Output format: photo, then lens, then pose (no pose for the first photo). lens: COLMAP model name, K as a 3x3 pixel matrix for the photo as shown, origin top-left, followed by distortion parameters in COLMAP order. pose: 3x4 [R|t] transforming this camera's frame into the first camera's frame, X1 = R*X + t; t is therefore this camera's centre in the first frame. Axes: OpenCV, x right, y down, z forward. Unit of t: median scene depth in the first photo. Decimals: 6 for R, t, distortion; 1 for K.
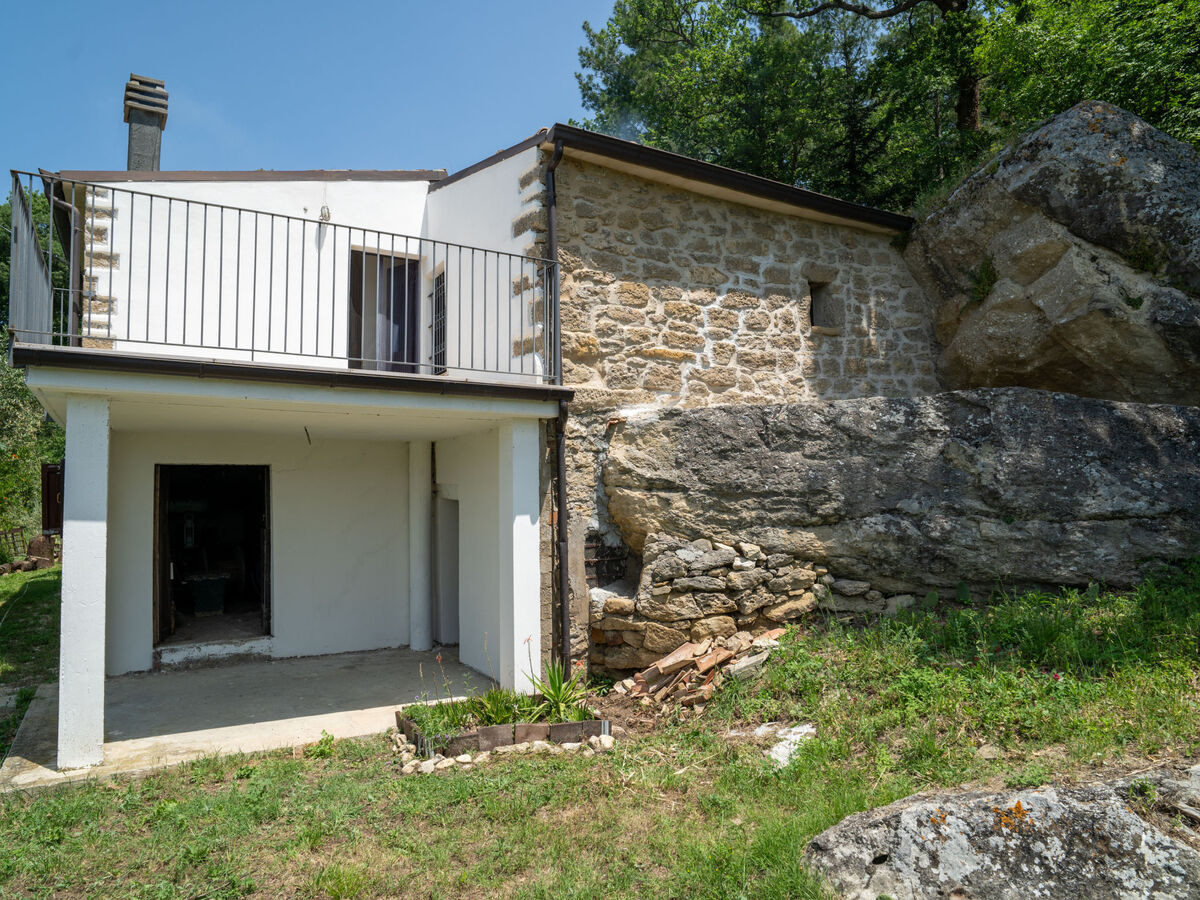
lens RADIAL K [[815.5, 0, 601.8], [0, 815.5, 453.2], [0, 0, 1]] dist [-0.071450, 0.056892]
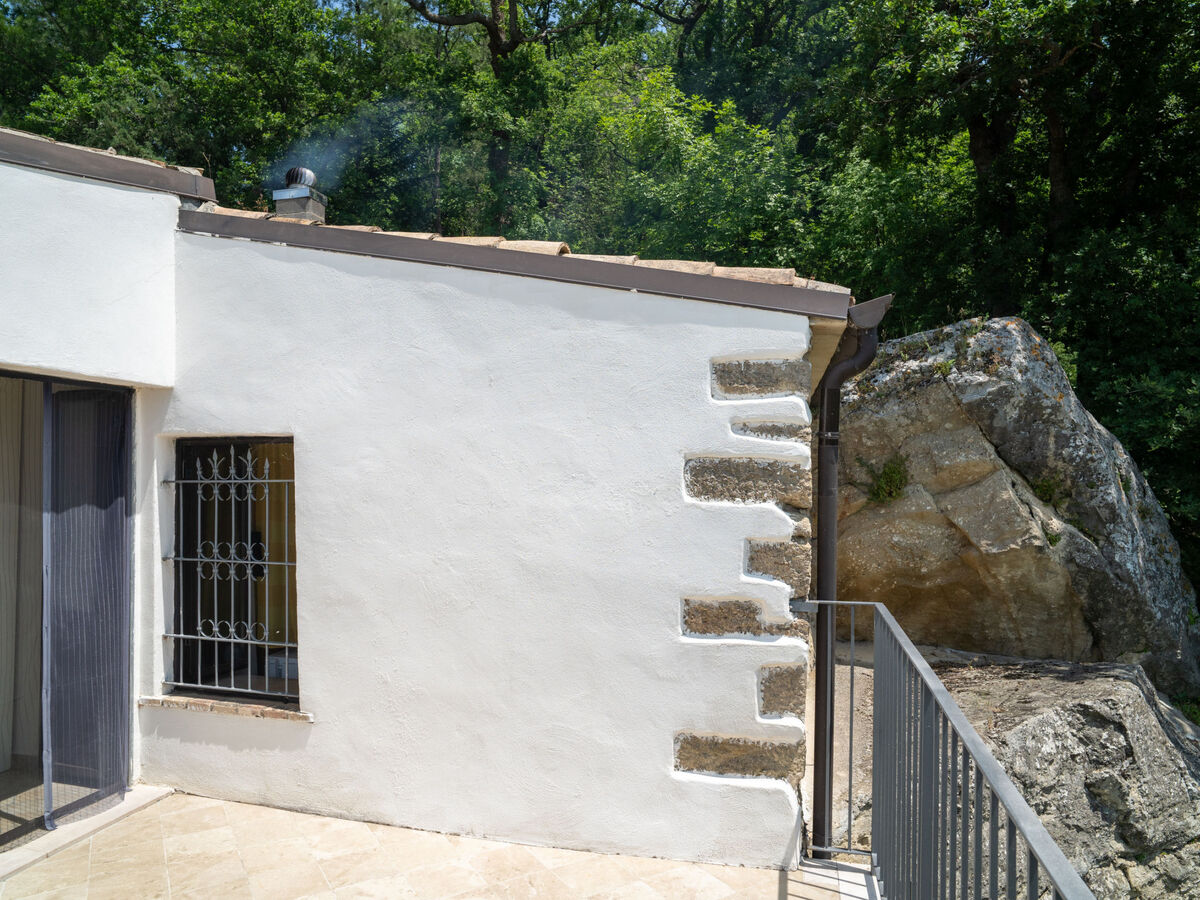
lens RADIAL K [[815.5, 0, 601.8], [0, 815.5, 453.2], [0, 0, 1]] dist [-0.071450, 0.056892]
pose [[0.707594, 0.026868, 0.706108, -0.434413], [-0.050177, 0.998665, 0.012283, -0.277637], [-0.704835, -0.044122, 0.707998, 0.688923]]
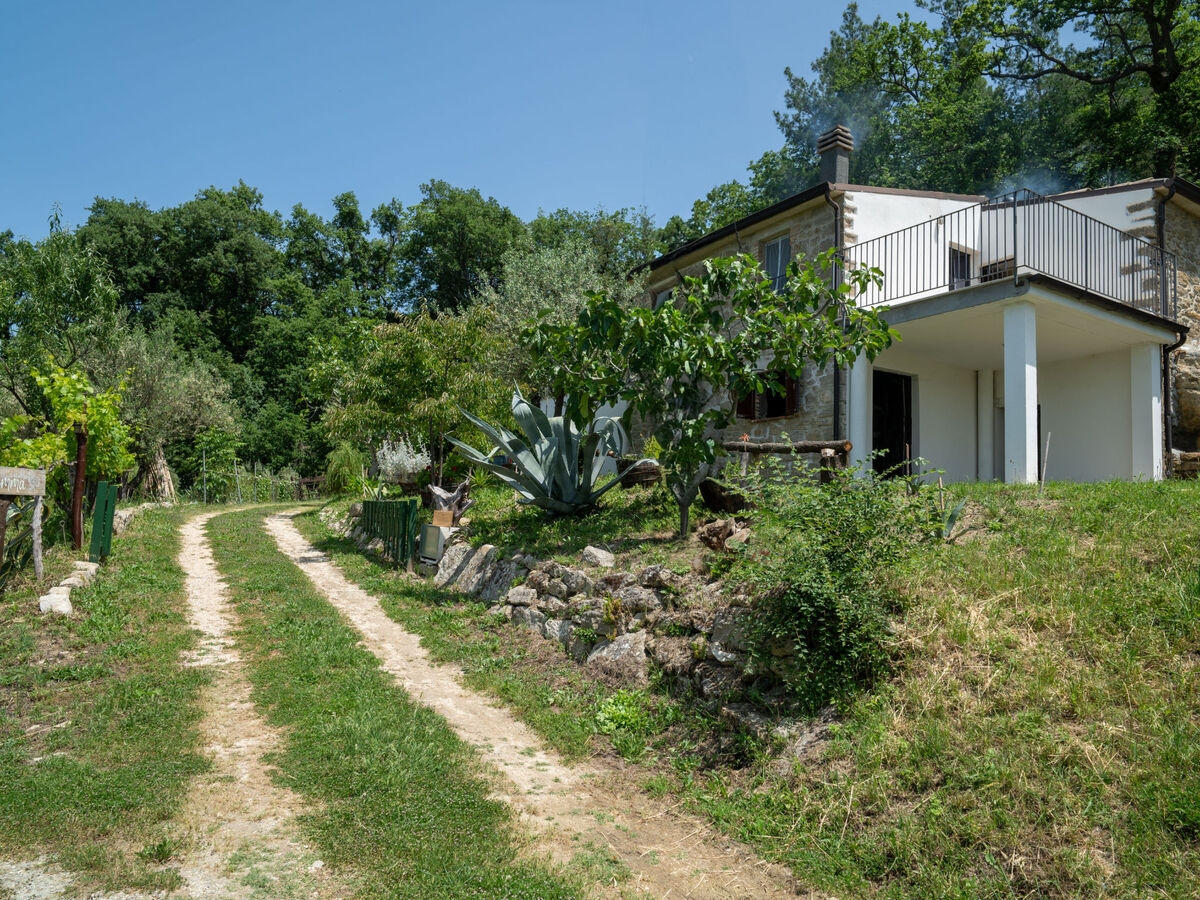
lens RADIAL K [[815.5, 0, 601.8], [0, 815.5, 453.2], [0, 0, 1]] dist [-0.071450, 0.056892]
pose [[0.997852, 0.058242, -0.029982, -1.064101], [-0.059027, 0.997918, -0.025998, 0.270770], [0.028406, 0.027712, 0.999212, -0.653664]]
